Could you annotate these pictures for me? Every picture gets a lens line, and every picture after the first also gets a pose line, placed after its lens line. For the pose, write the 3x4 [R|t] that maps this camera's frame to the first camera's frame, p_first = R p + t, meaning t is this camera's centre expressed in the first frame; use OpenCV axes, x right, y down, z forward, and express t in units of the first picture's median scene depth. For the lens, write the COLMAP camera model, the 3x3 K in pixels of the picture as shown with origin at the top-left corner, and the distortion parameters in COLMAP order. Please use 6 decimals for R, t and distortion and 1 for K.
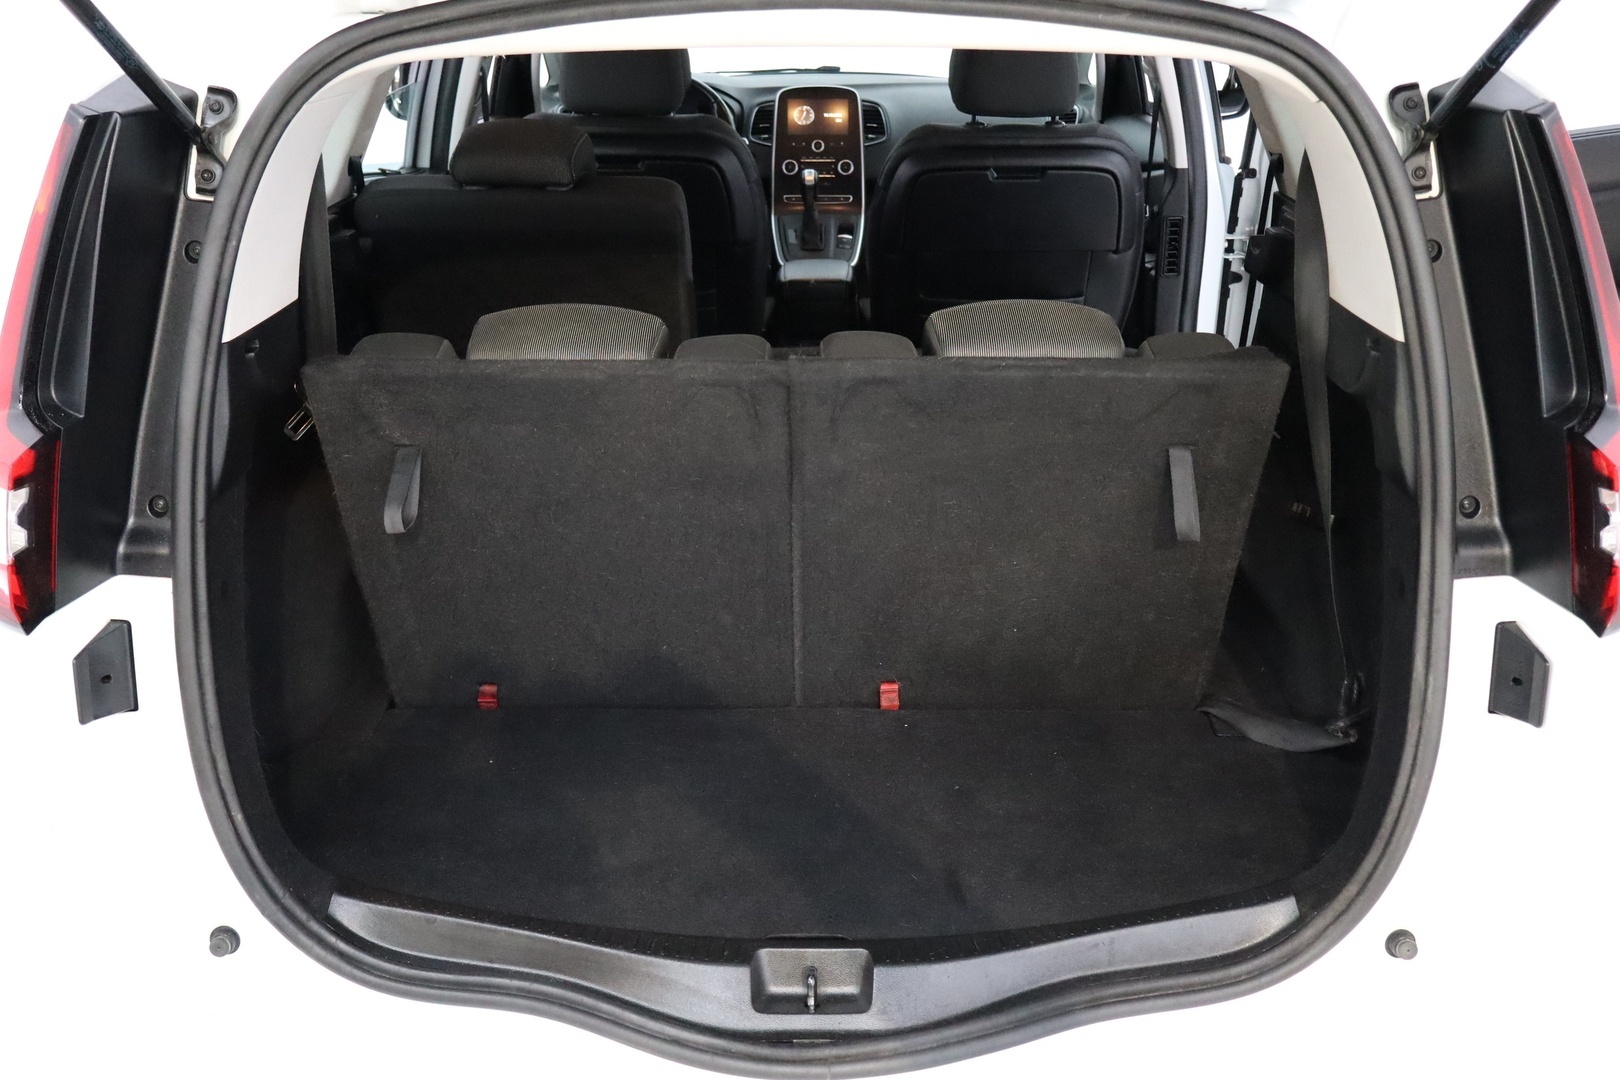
lens RADIAL K [[1573.0, 0, 810.0], [0, 1573.0, 540.0], [0, 0, 1]] dist [-0.003532, -0.005084]
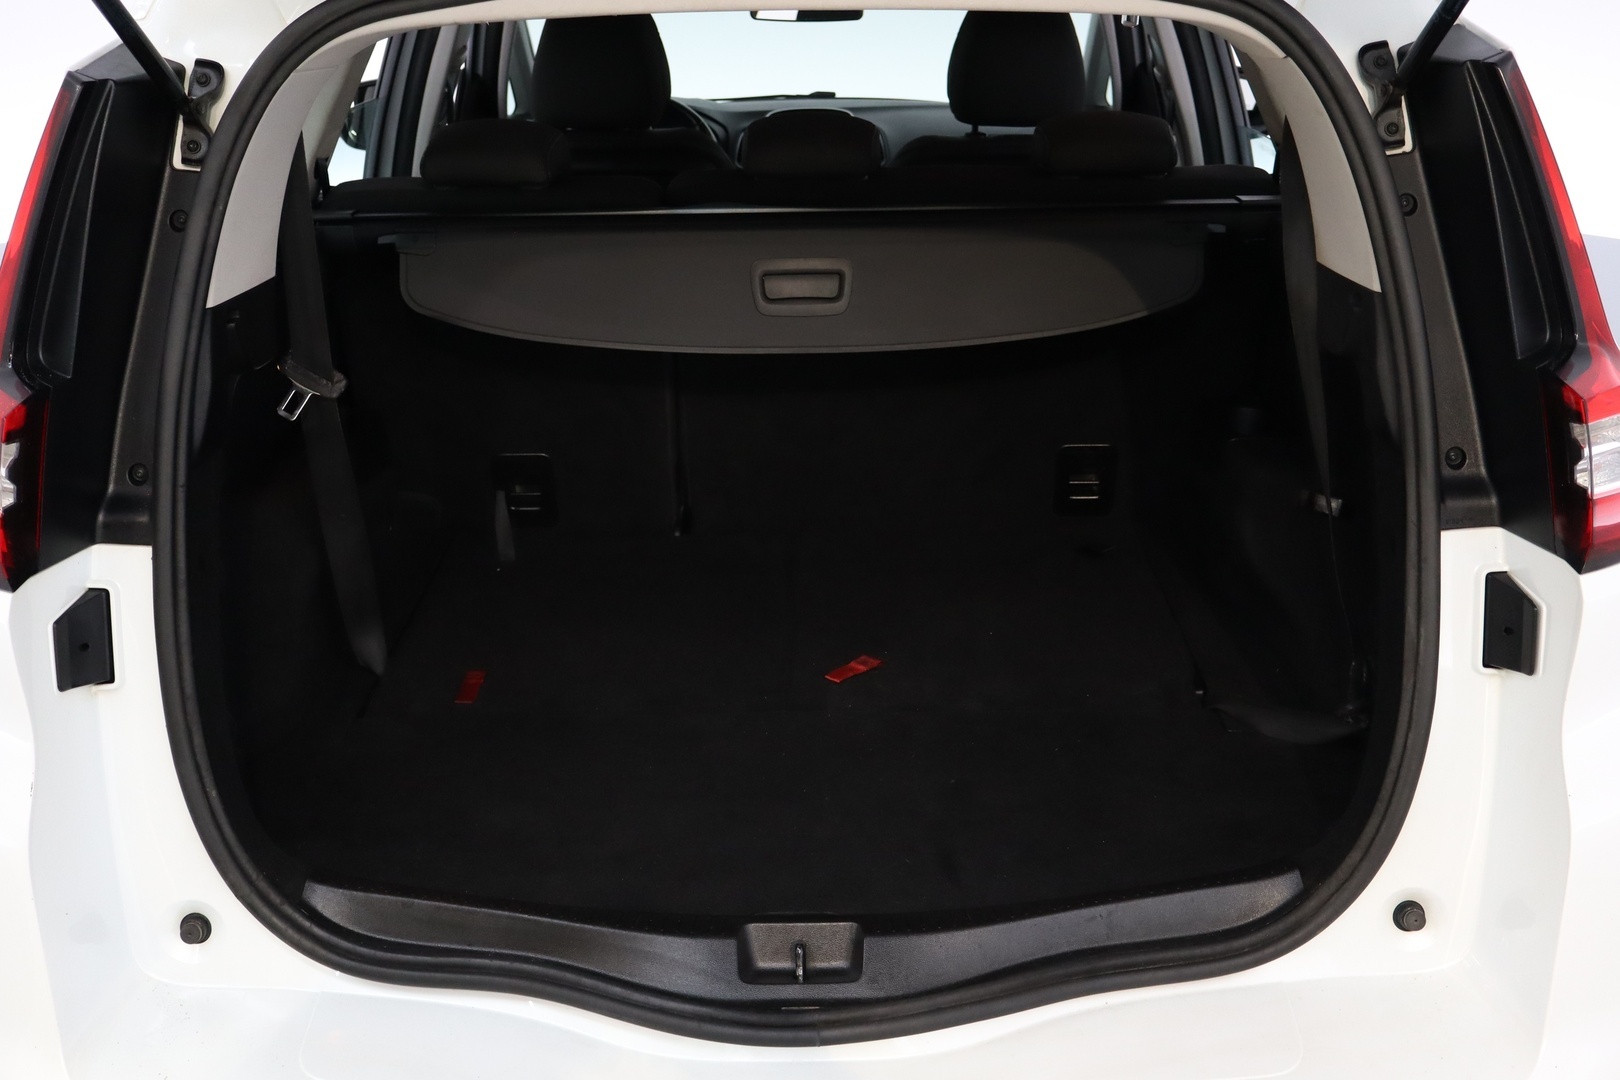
lens RADIAL K [[1868.9, 0, 812.1], [0, 1868.9, 541.7], [0, 0, 1]] dist [-0.025019, 0.013231]
pose [[0.999925, -0.012129, -0.001829, 0.013805], [0.011961, 0.997204, -0.073771, 0.113807], [0.002718, 0.073743, 0.997274, -0.173511]]
